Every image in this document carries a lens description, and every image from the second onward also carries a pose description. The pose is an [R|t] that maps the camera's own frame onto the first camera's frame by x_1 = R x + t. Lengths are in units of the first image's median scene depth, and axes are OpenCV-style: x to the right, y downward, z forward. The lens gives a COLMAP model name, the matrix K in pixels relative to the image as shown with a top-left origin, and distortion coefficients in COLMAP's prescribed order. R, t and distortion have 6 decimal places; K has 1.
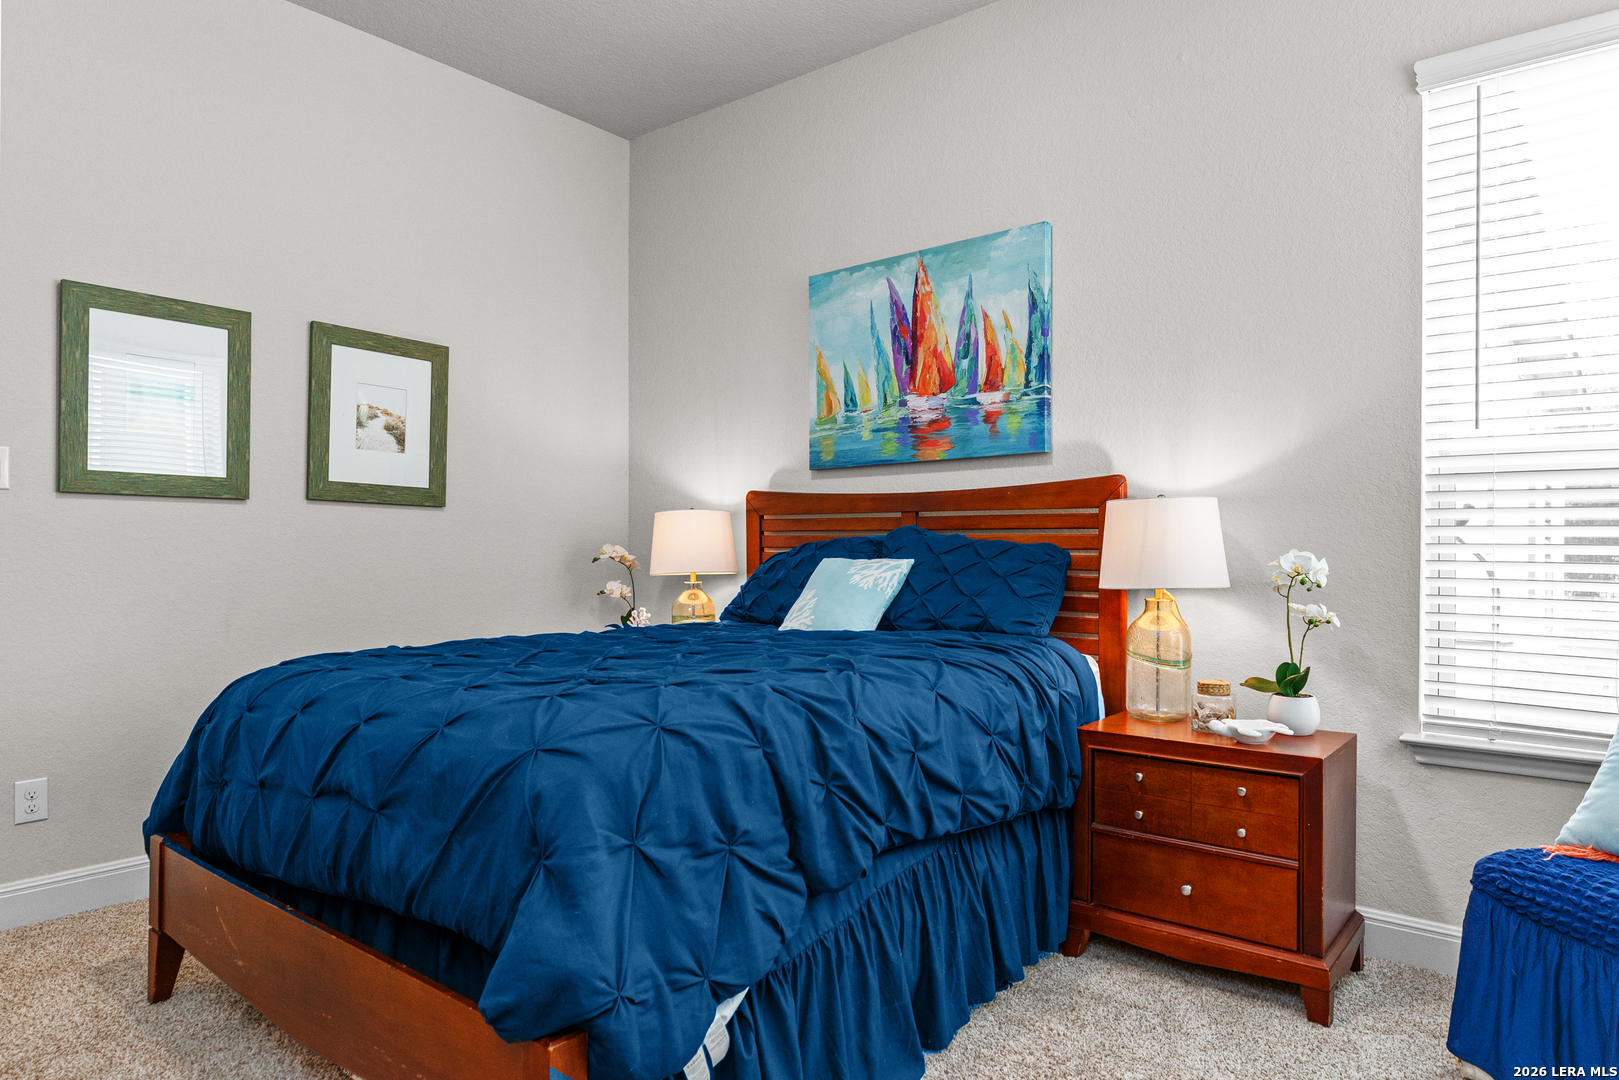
lens RADIAL K [[1004.0, 0, 811.2], [0, 1004.0, 542.7], [0, 0, 1]] dist [0.005522, 0.000201]
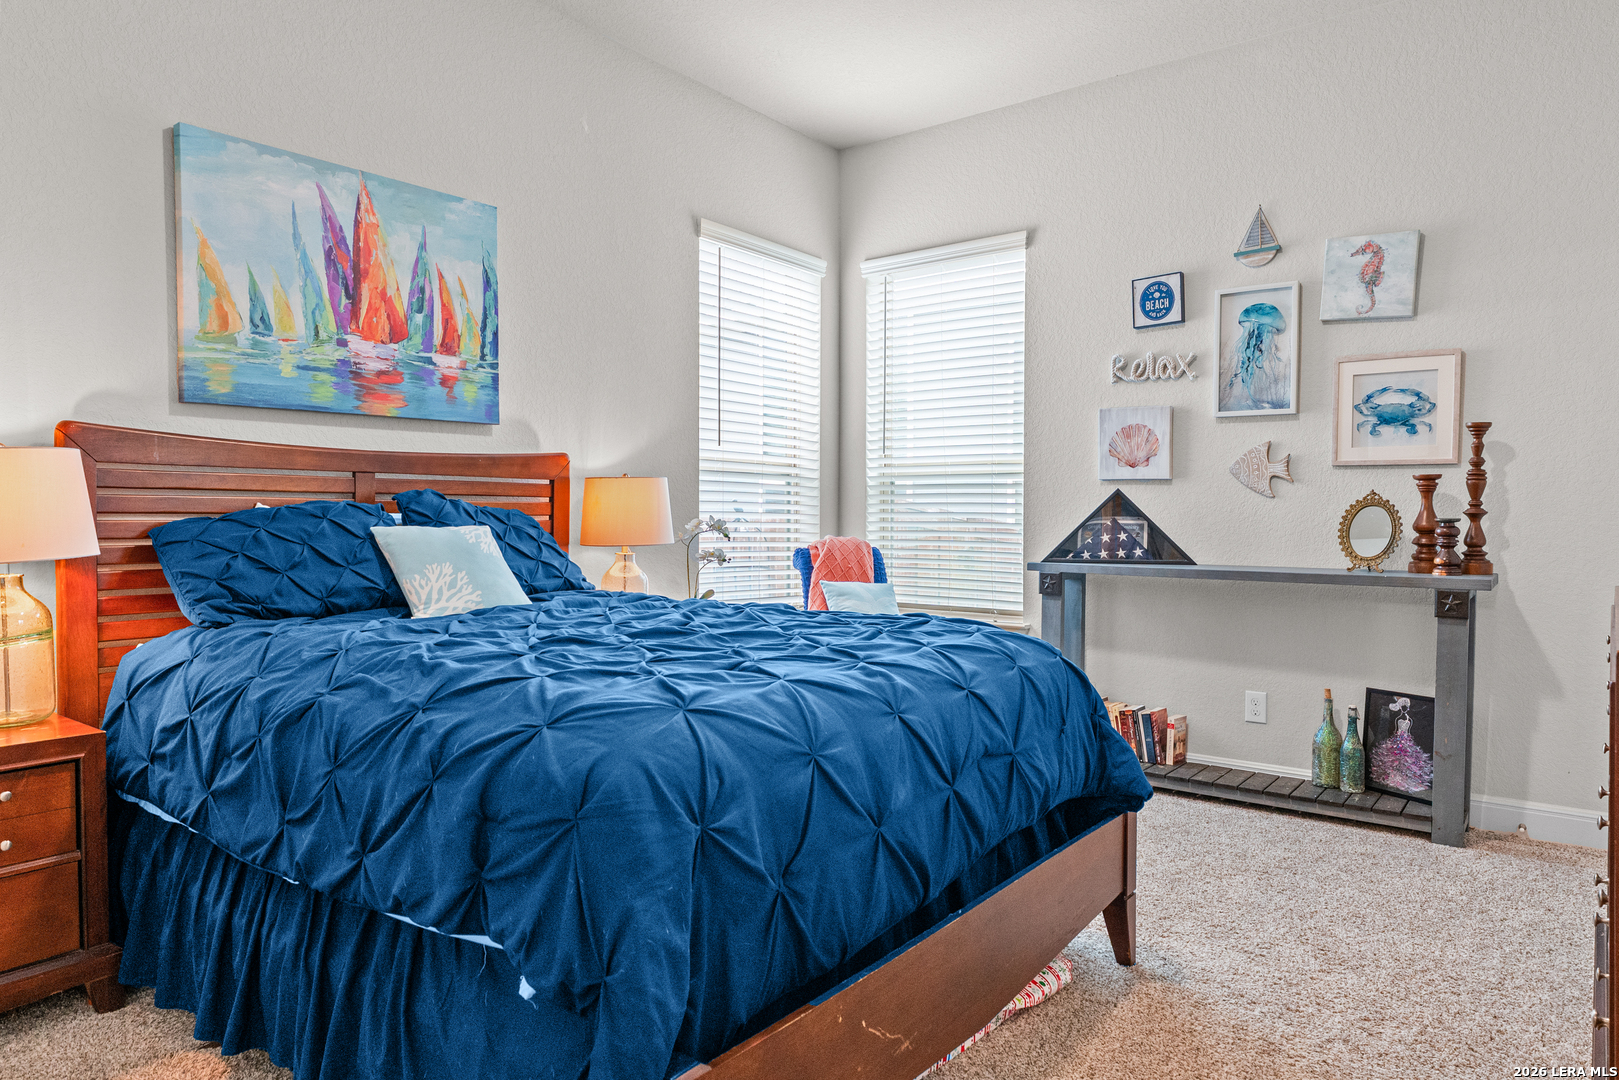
lens RADIAL K [[1004.0, 0, 811.6], [0, 1004.0, 539.4], [0, 0, 1]] dist [0.005522, 0.000201]
pose [[-0.022405, -0.027778, 0.999363, -0.795862], [-0.009259, 0.999577, 0.027577, -0.000150], [-0.999706, -0.008636, -0.022653, 0.642671]]
